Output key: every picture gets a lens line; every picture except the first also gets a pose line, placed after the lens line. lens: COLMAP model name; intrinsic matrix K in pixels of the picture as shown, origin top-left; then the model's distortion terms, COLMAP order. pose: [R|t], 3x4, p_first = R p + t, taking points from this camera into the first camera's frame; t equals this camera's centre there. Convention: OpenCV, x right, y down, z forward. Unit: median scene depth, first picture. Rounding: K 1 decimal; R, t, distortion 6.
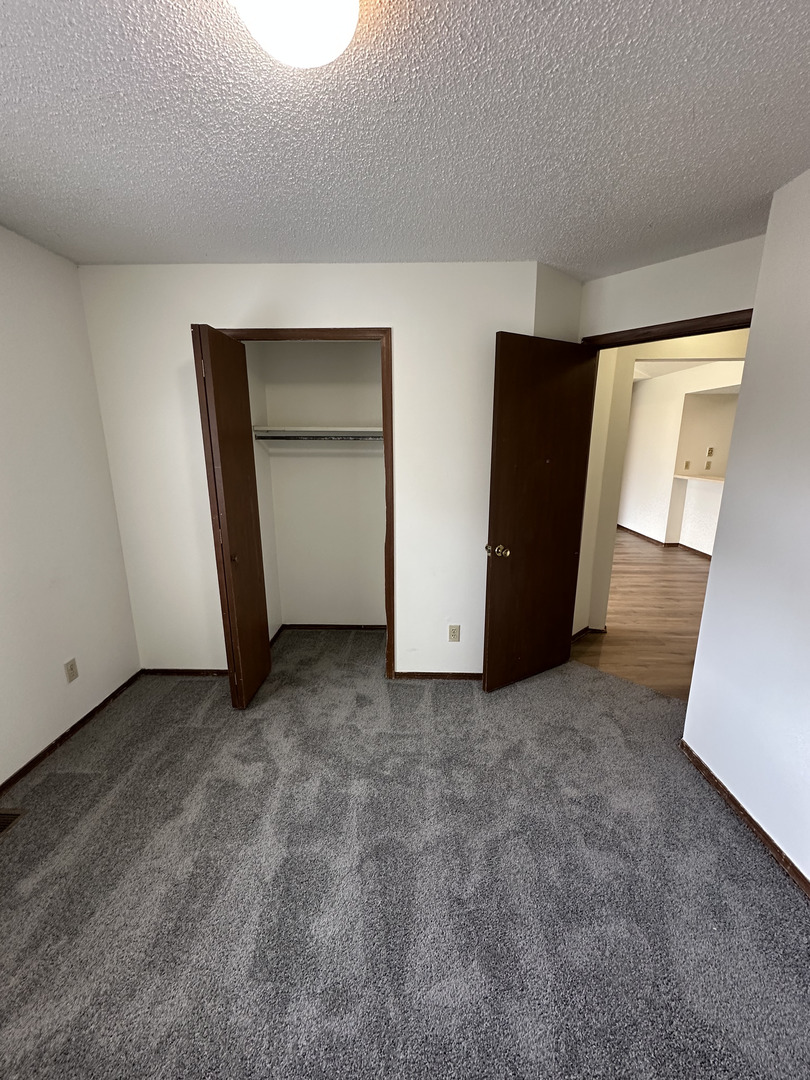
lens RADIAL K [[429.7, 0, 407.3], [0, 429.7, 541.1], [0, 0, 1]] dist [-0.001885, 0.000127]
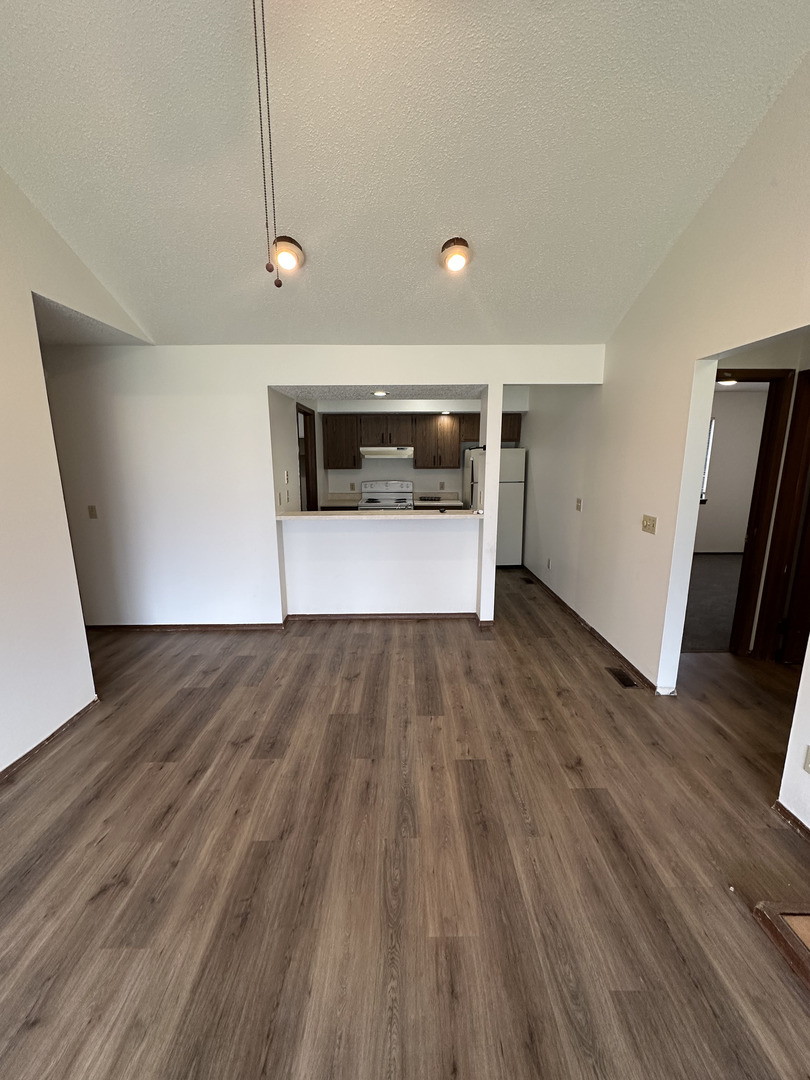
lens RADIAL K [[429.7, 0, 407.3], [0, 429.7, 541.1], [0, 0, 1]] dist [-0.001885, 0.000127]
pose [[-0.033453, -0.193236, 0.980582, 0.000233], [0.228828, 0.953588, 0.195723, -0.201176], [-0.972892, 0.230933, 0.012317, 0.826864]]
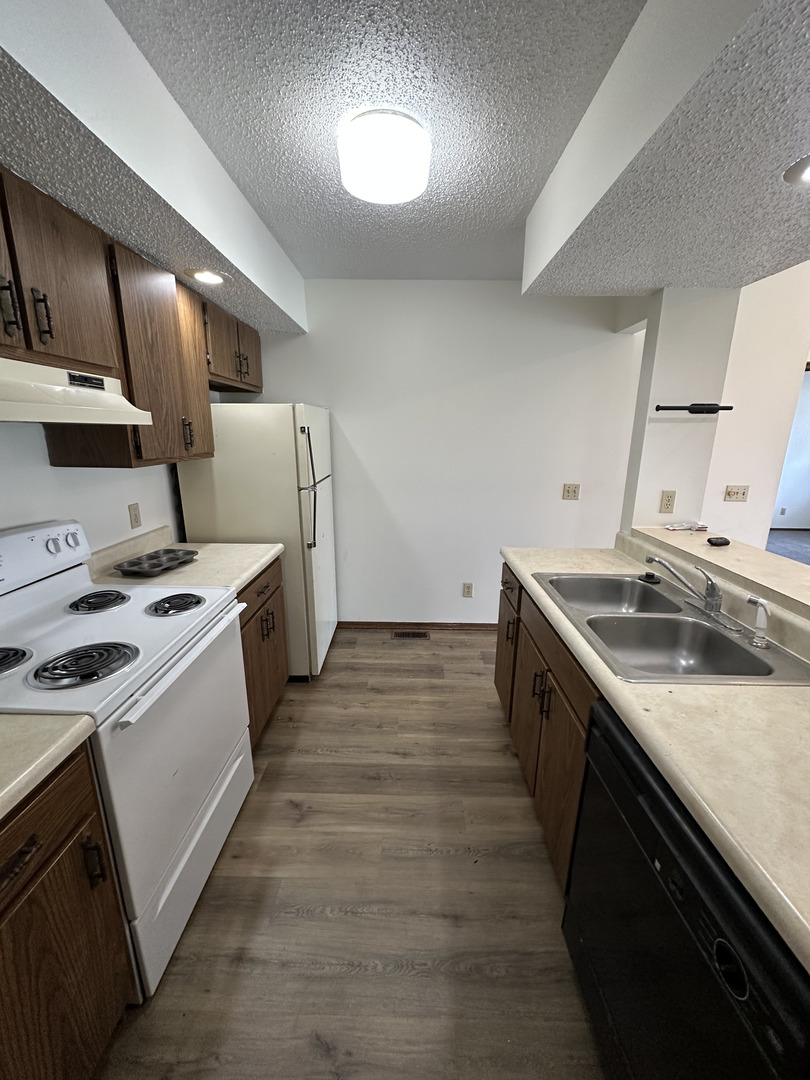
lens RADIAL K [[431.5, 0, 405.0], [0, 431.5, 540.0], [0, 0, 1]] dist [-0.000915, 0.000081]
pose [[-0.999915, -0.004457, -0.012233, 0.874725], [-0.009563, 0.889019, 0.457771, -0.243832], [0.008835, 0.457849, -0.888986, 1.040888]]
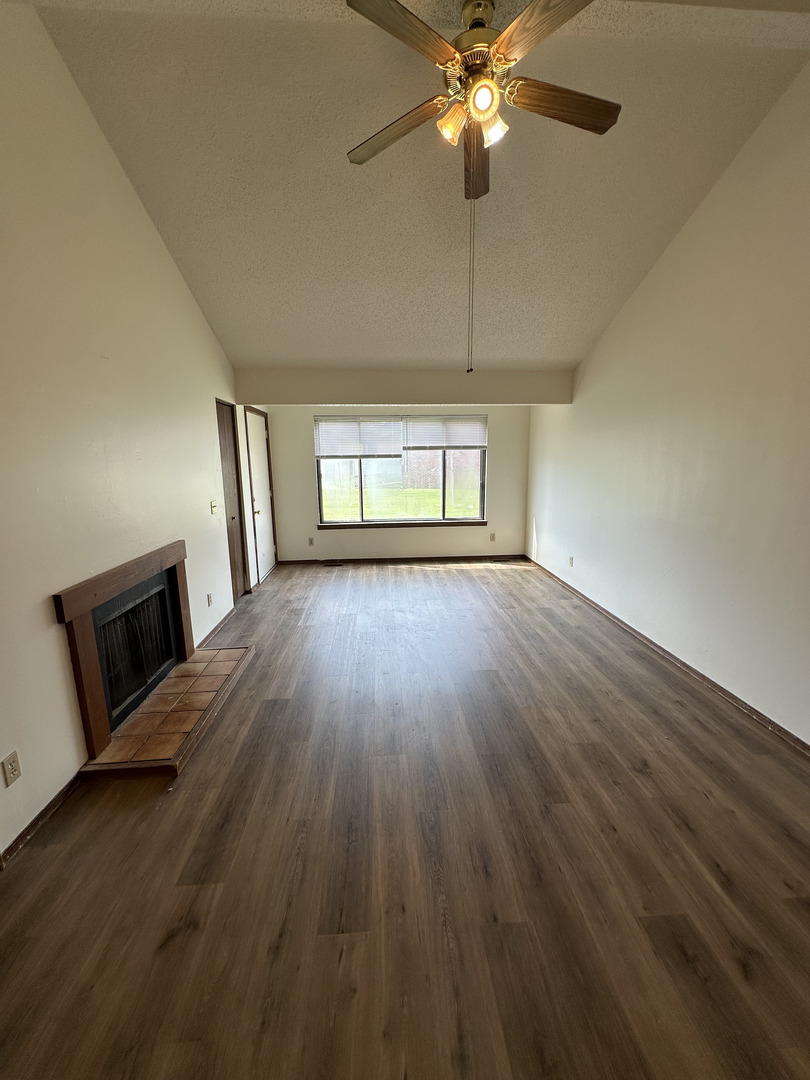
lens RADIAL K [[431.5, 0, 405.0], [0, 431.5, 540.0], [0, 0, 1]] dist [-0.000915, 0.000081]
pose [[0.088969, 0.195470, -0.976666, 0.524763], [-0.215188, 0.961169, 0.172766, -0.187415], [0.972512, 0.194796, 0.127577, 0.783219]]
